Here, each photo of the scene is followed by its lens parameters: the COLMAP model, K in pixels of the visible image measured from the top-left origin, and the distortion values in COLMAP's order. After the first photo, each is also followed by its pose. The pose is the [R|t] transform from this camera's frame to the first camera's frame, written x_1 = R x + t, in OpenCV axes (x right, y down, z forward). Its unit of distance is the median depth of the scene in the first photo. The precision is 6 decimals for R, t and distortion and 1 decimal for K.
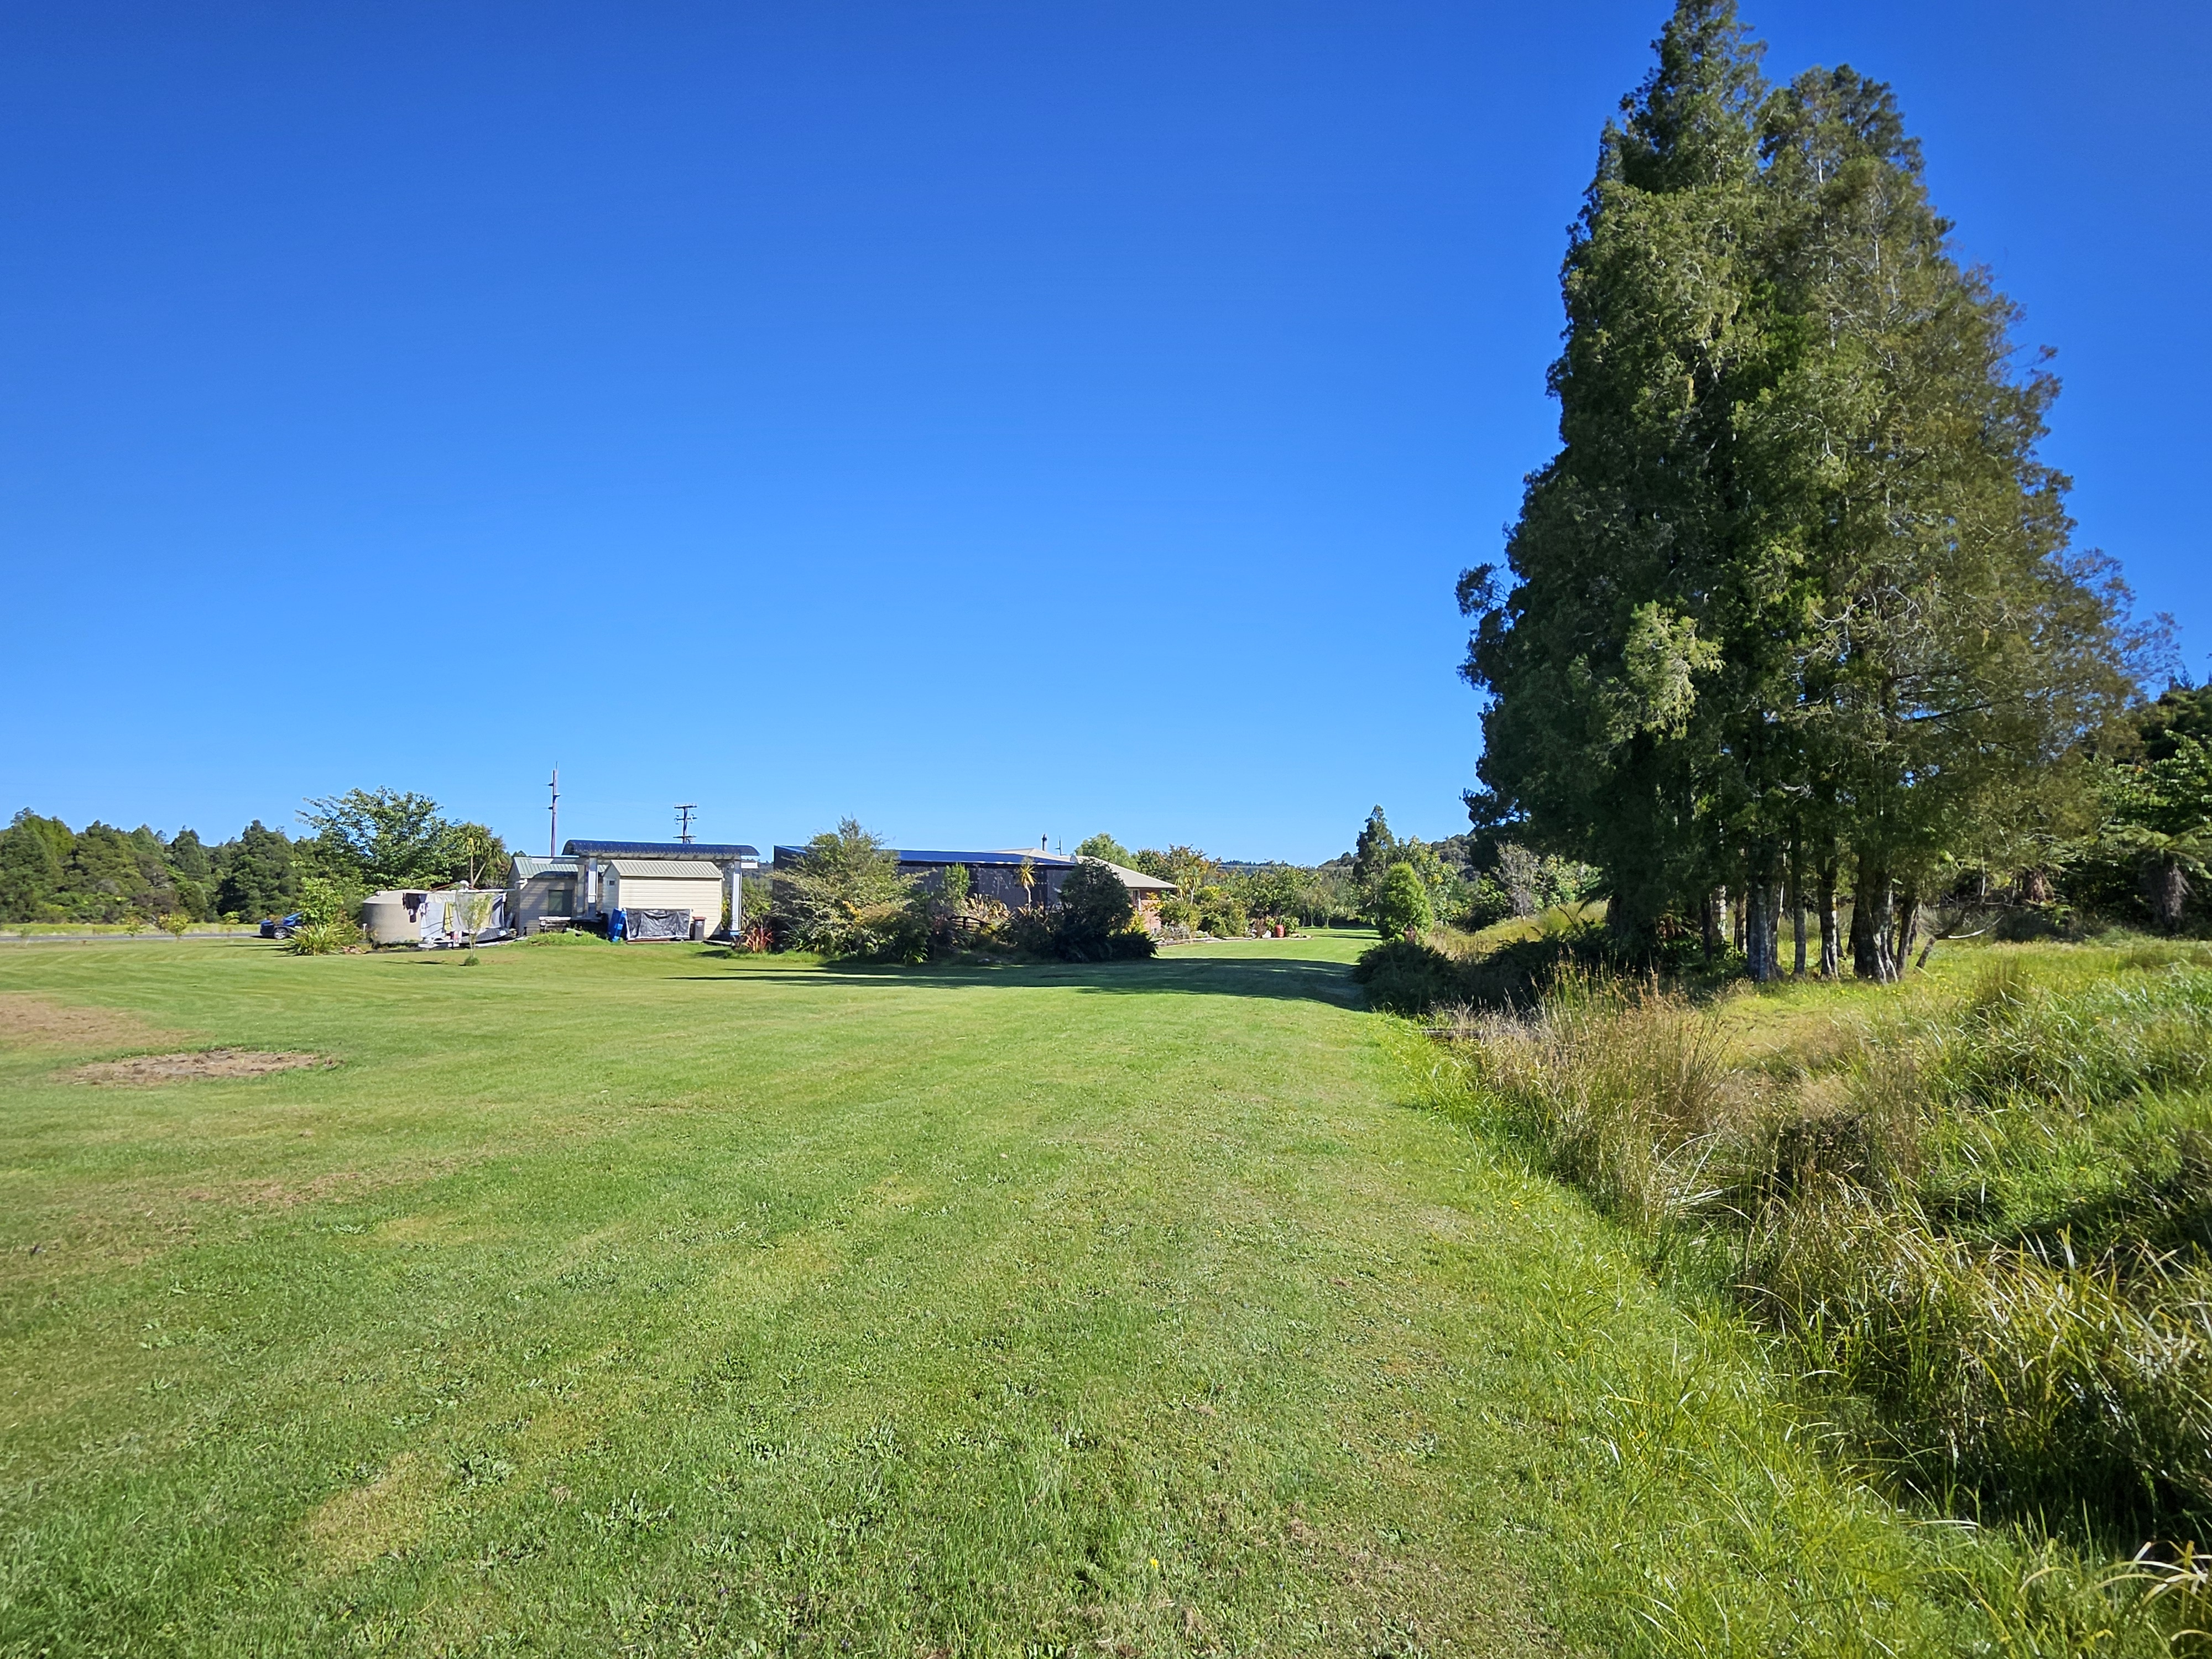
lens RADIAL K [[1105.6, 0, 1108.3], [0, 1105.6, 832.7], [0, 0, 1]] dist [-0.001461, 0.000348]
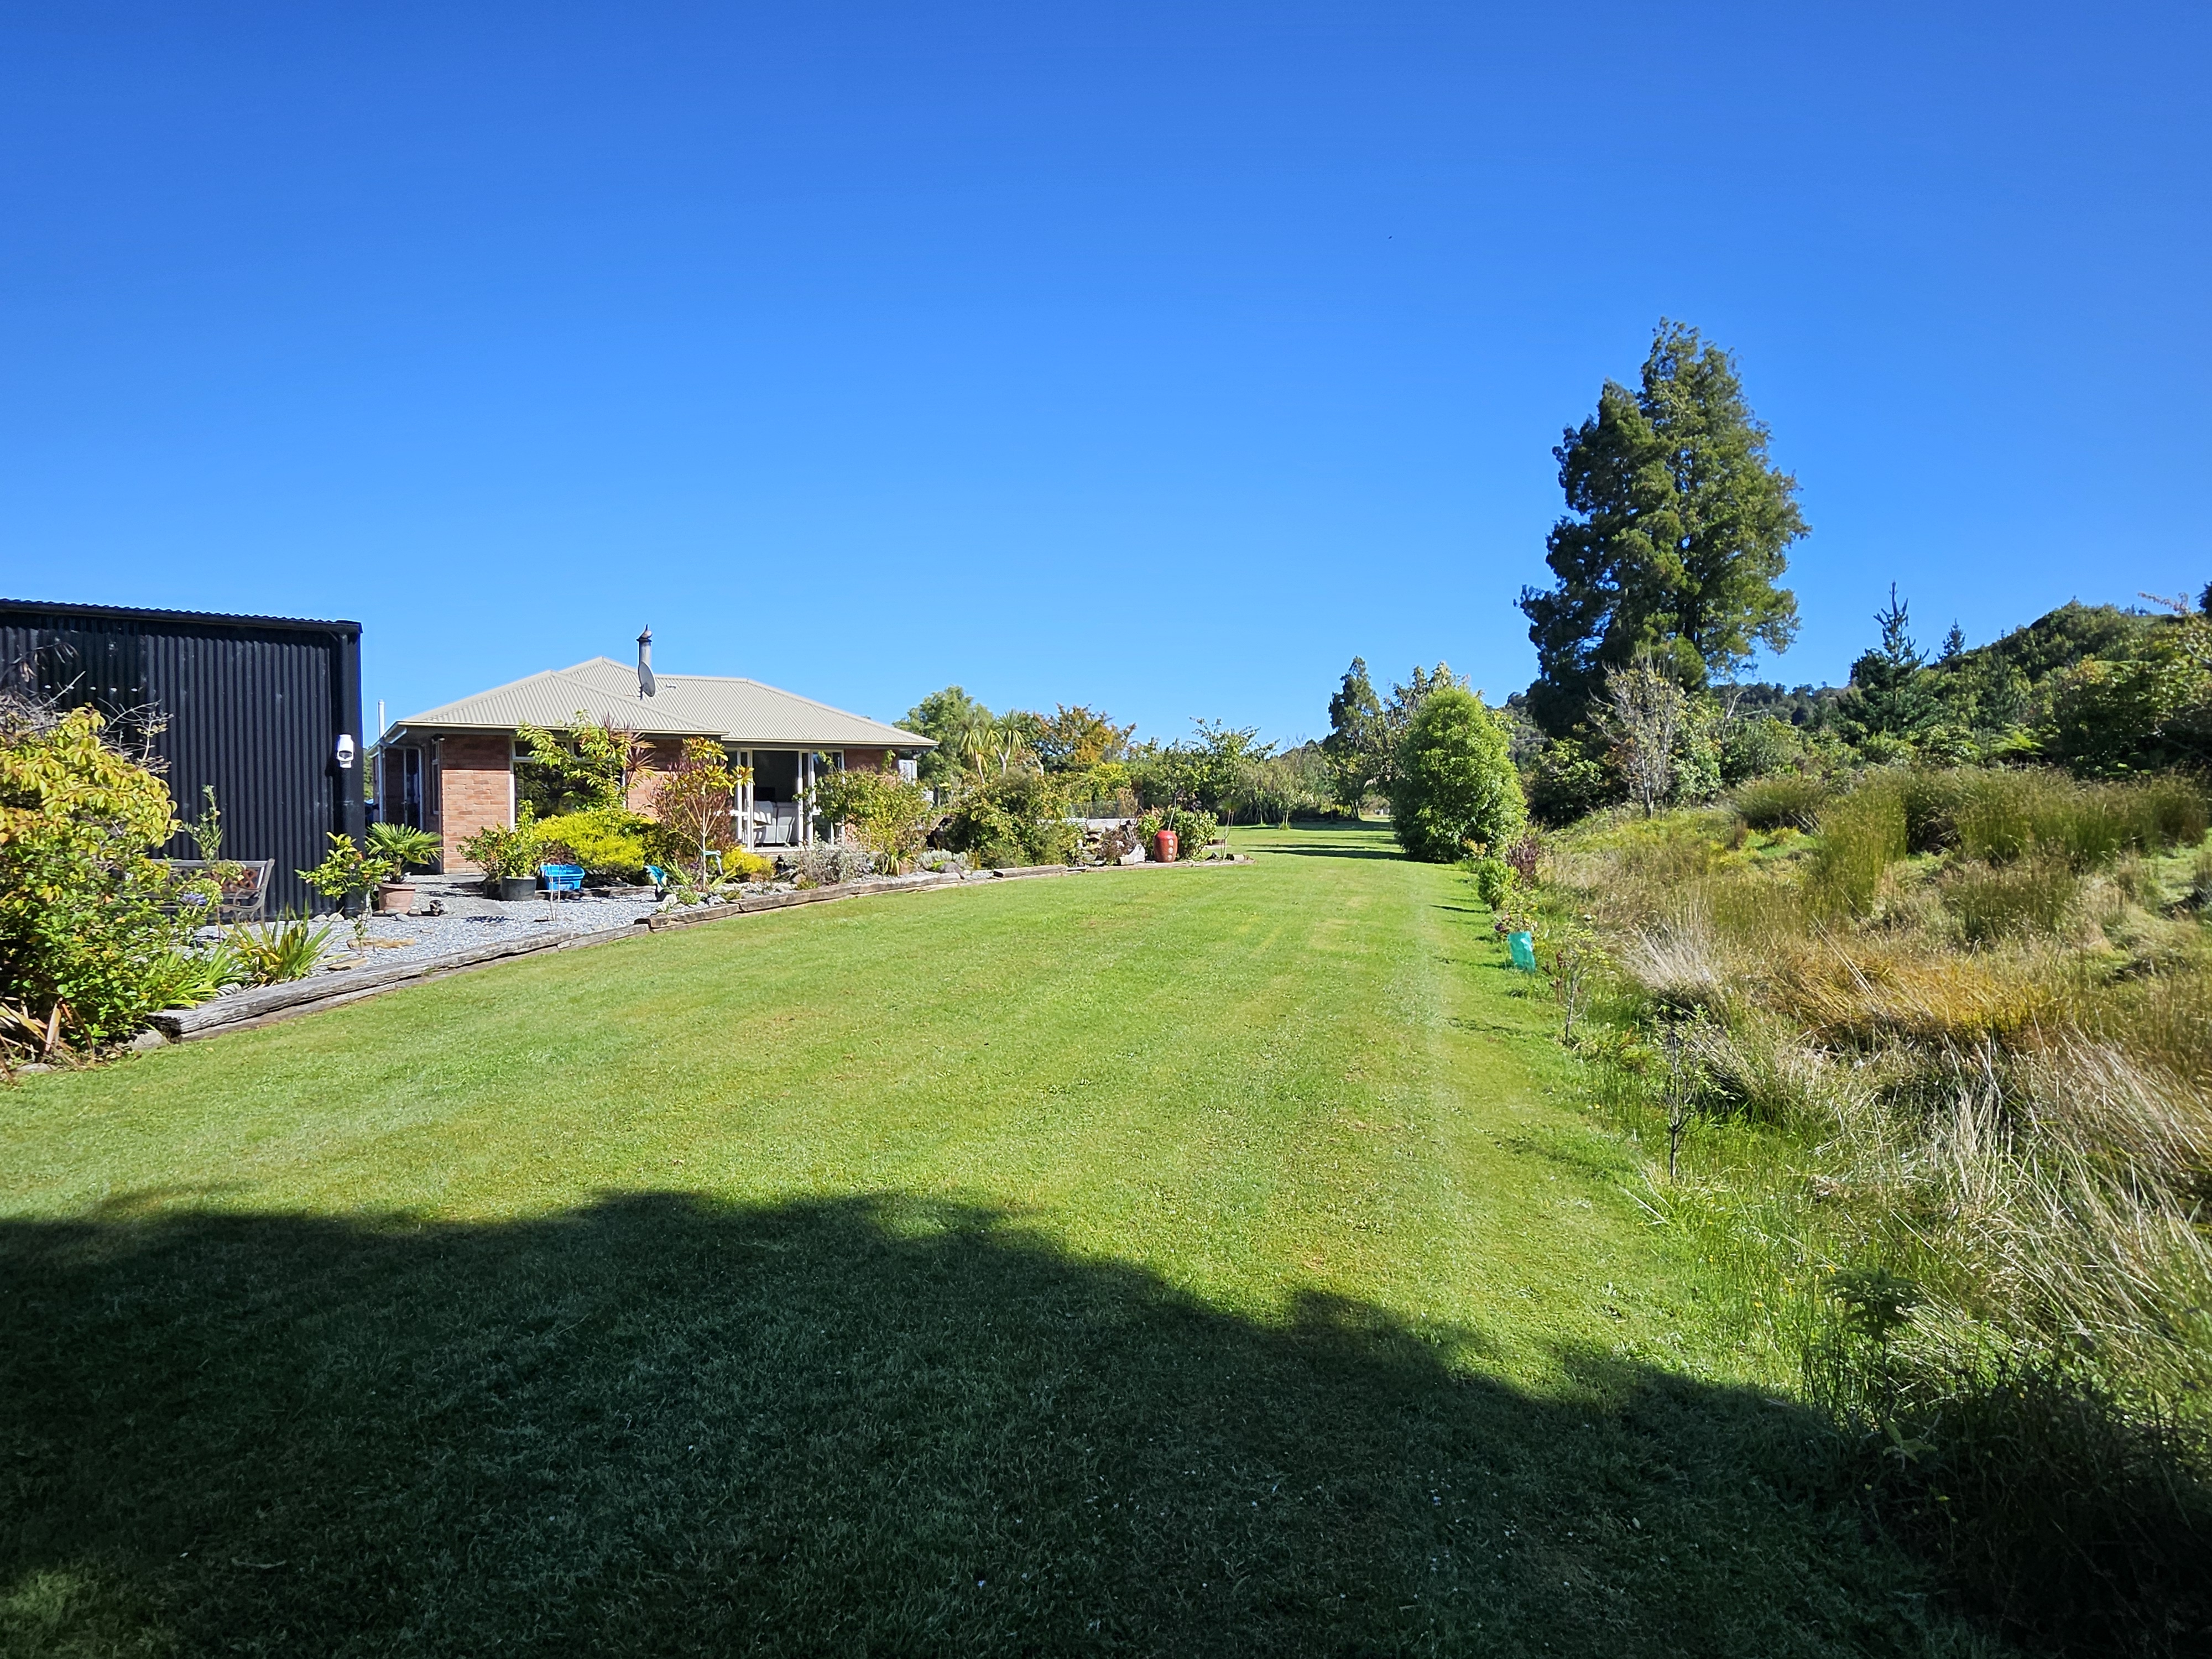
lens RADIAL K [[1105.6, 0, 1105.2], [0, 1105.6, 830.6], [0, 0, 1]] dist [-0.001461, 0.000348]
pose [[0.999537, -0.013206, 0.027395, 0.084703], [0.010561, 0.995464, 0.094546, 0.030867], [-0.028519, -0.094213, 0.995144, 0.413919]]
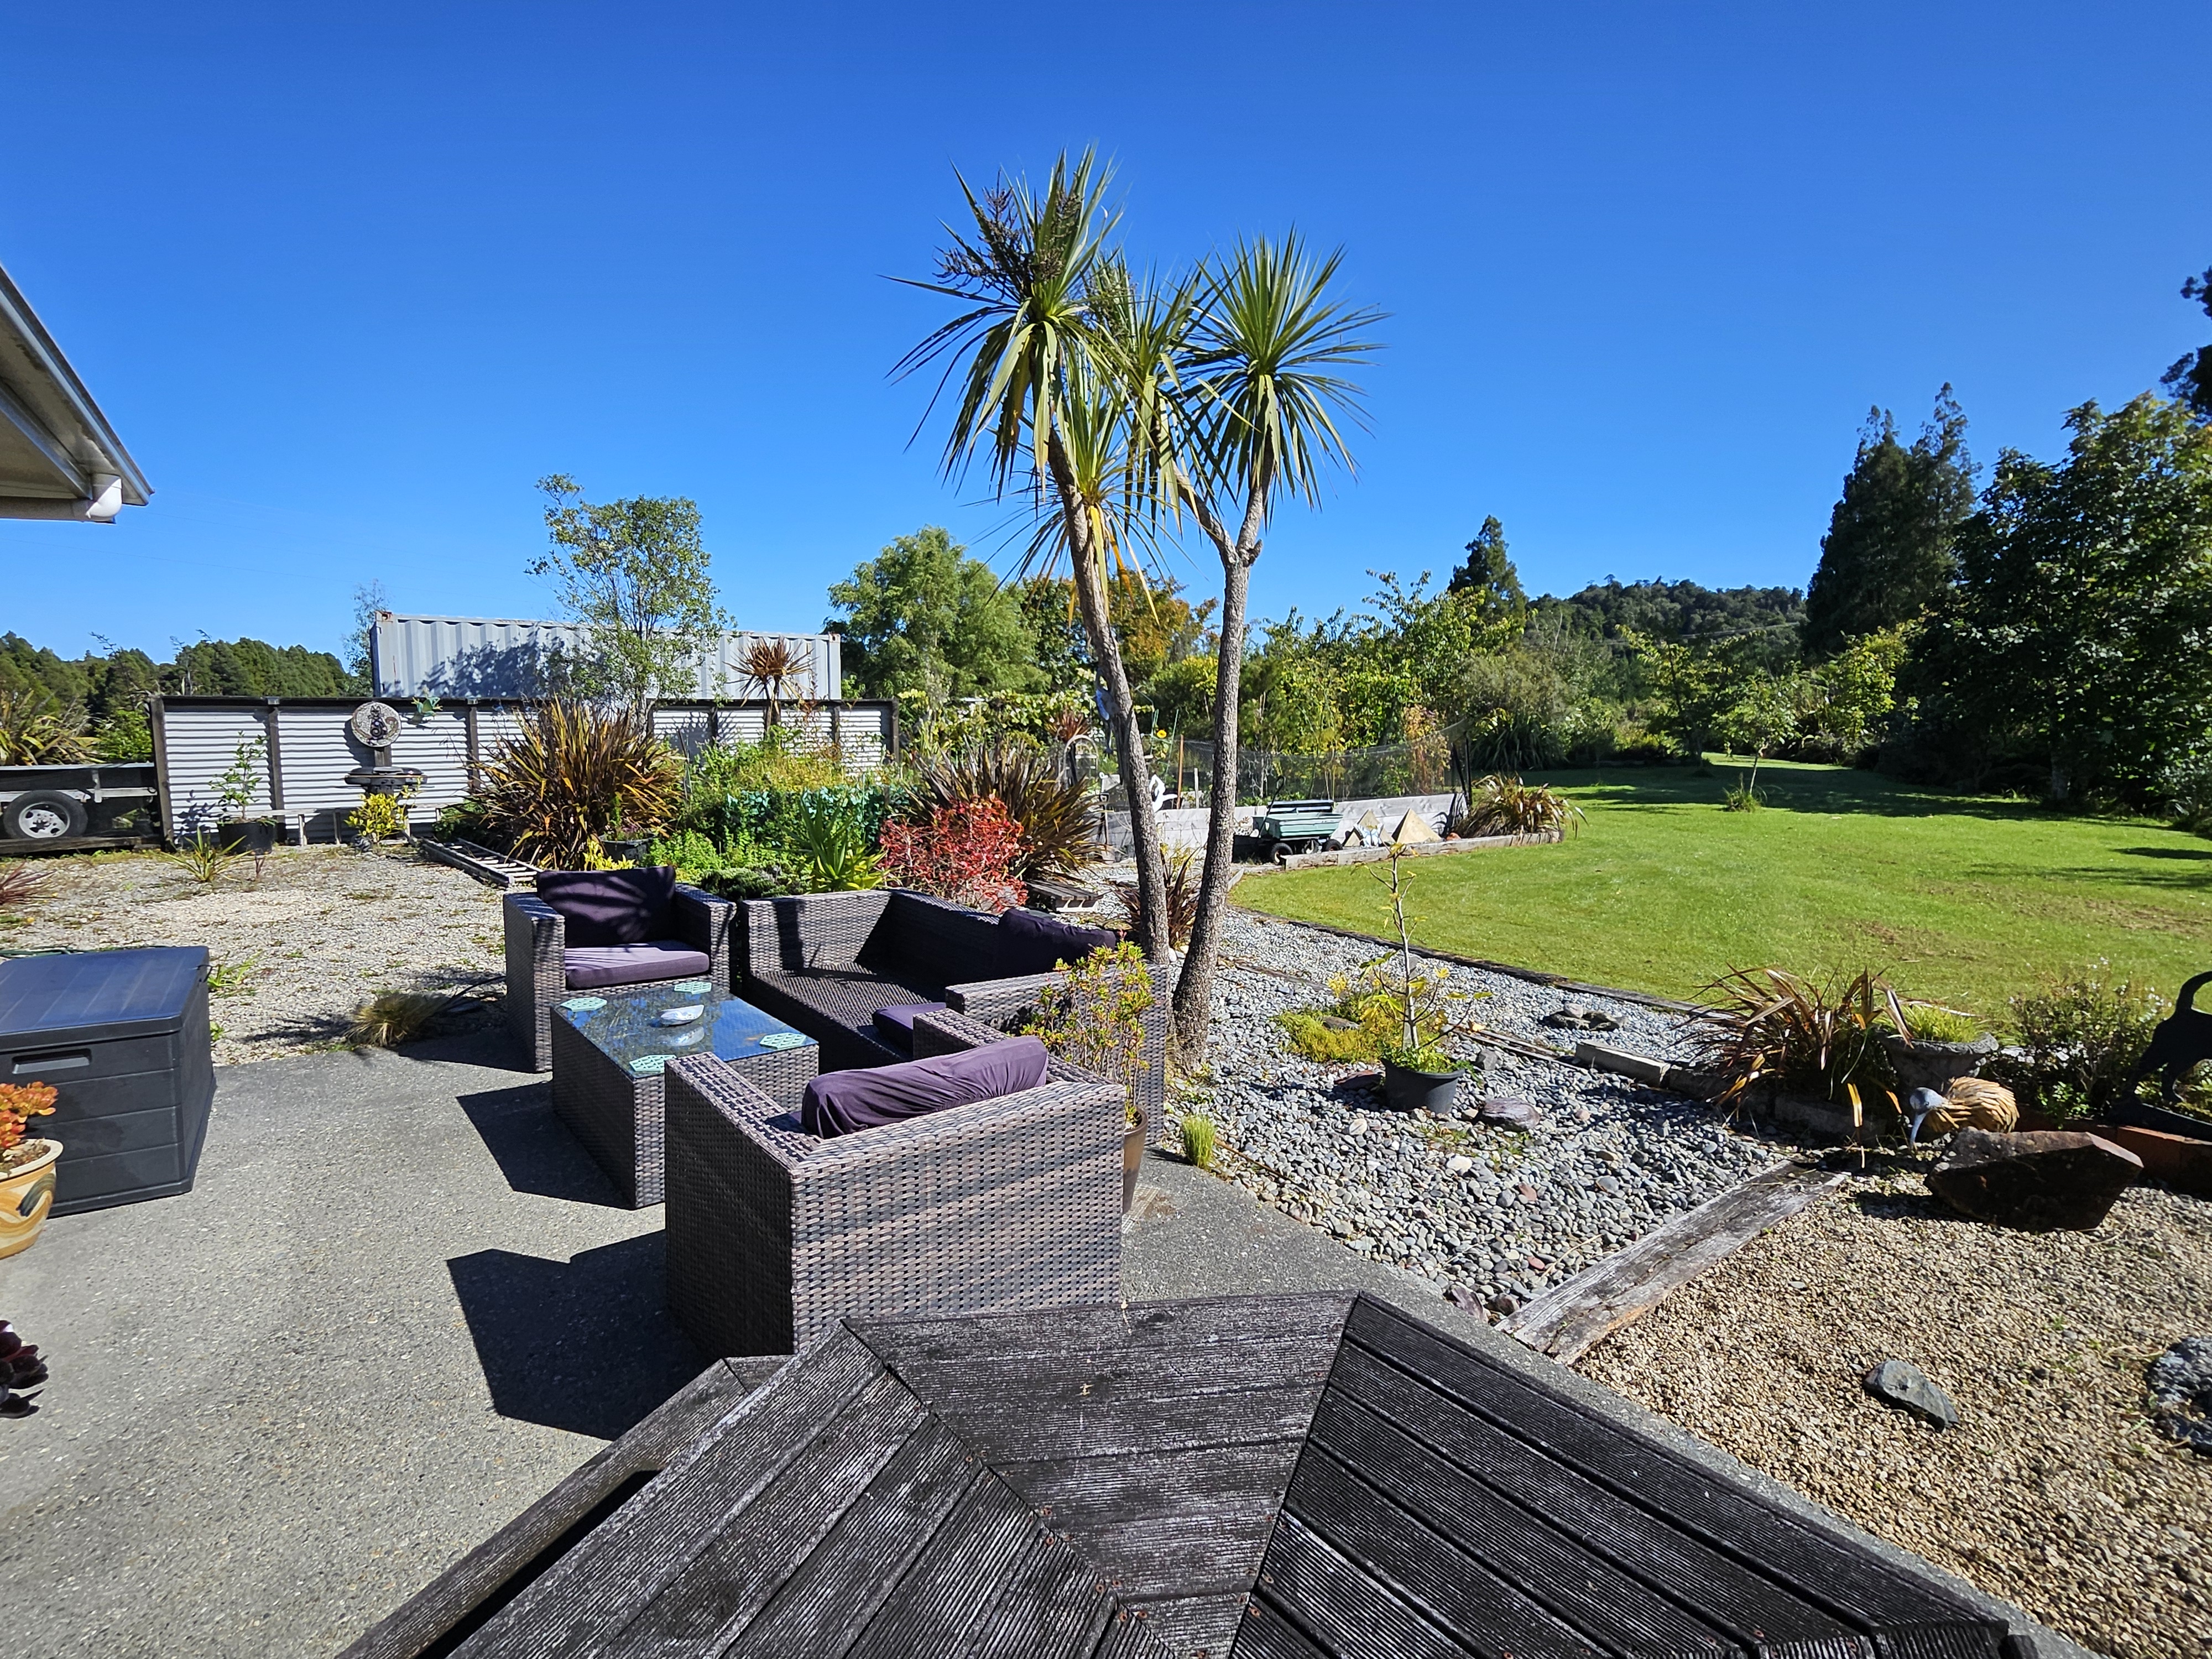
lens RADIAL K [[1105.6, 0, 1101.6], [0, 1105.6, 831.5], [0, 0, 1]] dist [-0.001461, 0.000348]
pose [[0.999322, -0.010994, 0.035145, 0.053338], [0.004479, 0.983595, 0.180335, 0.045613], [-0.036551, -0.180056, 0.982977, 0.728227]]
